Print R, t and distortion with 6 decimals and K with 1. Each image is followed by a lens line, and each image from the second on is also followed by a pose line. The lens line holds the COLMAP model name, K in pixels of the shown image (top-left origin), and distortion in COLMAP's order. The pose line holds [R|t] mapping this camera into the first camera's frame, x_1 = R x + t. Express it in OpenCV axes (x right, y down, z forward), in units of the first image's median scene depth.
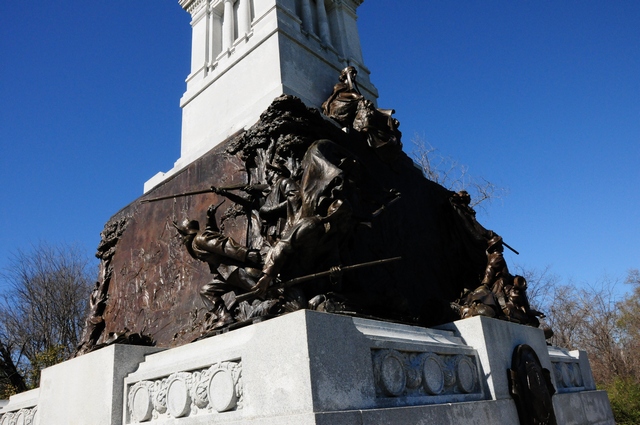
lens RADIAL K [[509.3, 0, 318.1], [0, 509.3, 226.2], [0, 0, 1]] dist [-0.182464, 0.151469]
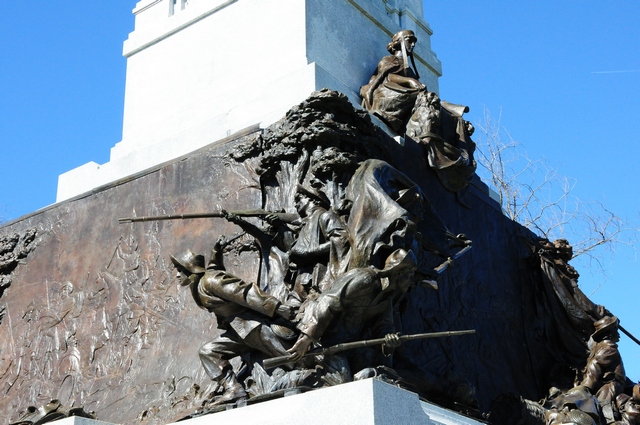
lens RADIAL K [[1005.2, 0, 320.0], [0, 1005.2, 224.3], [0, 0, 1]] dist [0.198645, 0.040732]
pose [[0.993652, 0.100792, 0.049972, -0.128217], [-0.098946, 0.994362, -0.038132, -0.014667], [-0.053534, 0.032945, 0.998022, -0.423856]]
